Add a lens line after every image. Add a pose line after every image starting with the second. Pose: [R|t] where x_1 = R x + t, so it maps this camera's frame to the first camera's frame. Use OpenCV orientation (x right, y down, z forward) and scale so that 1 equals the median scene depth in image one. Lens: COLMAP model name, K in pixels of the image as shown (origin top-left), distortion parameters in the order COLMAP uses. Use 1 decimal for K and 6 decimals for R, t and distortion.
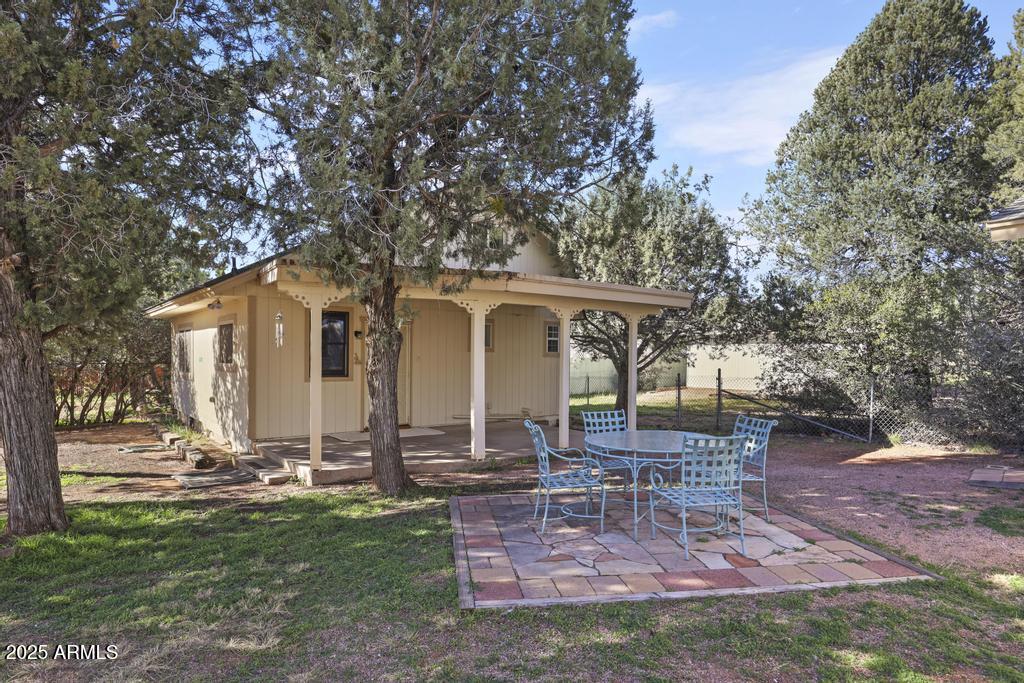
lens RADIAL K [[594.4, 0, 512.9], [0, 594.4, 345.7], [0, 0, 1]] dist [-0.003752, -0.000659]
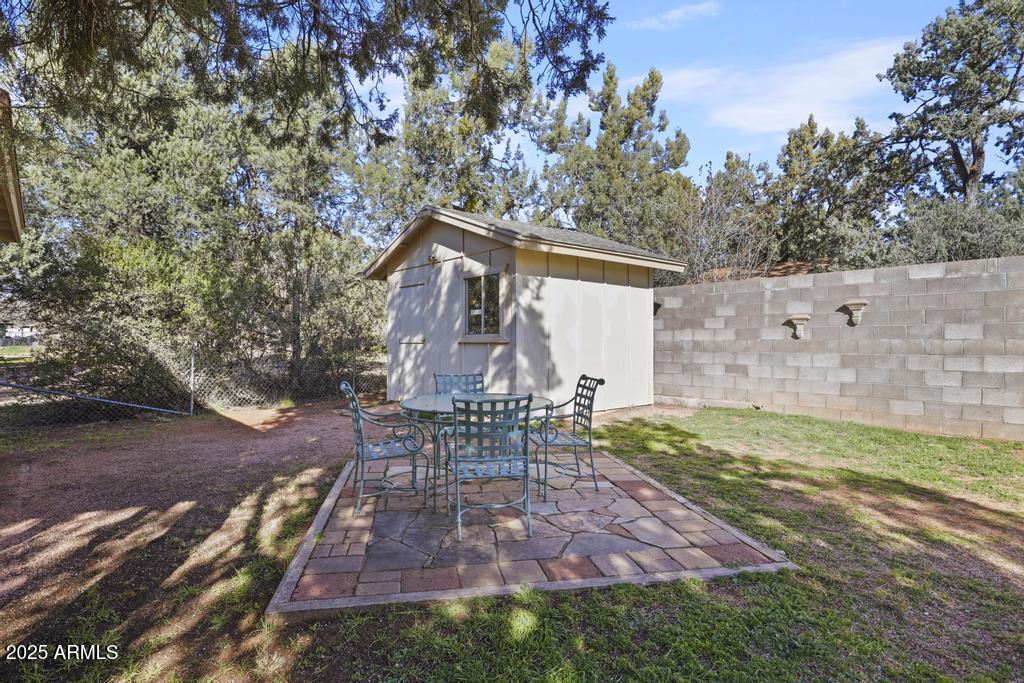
lens RADIAL K [[594.4, 0, 511.8], [0, 594.4, 339.2], [0, 0, 1]] dist [-0.003752, -0.000659]
pose [[-0.098062, -0.002117, 0.995178, -0.800368], [-0.023201, 0.999731, -0.000159, 0.086349], [-0.994910, -0.023105, -0.098084, 1.292174]]
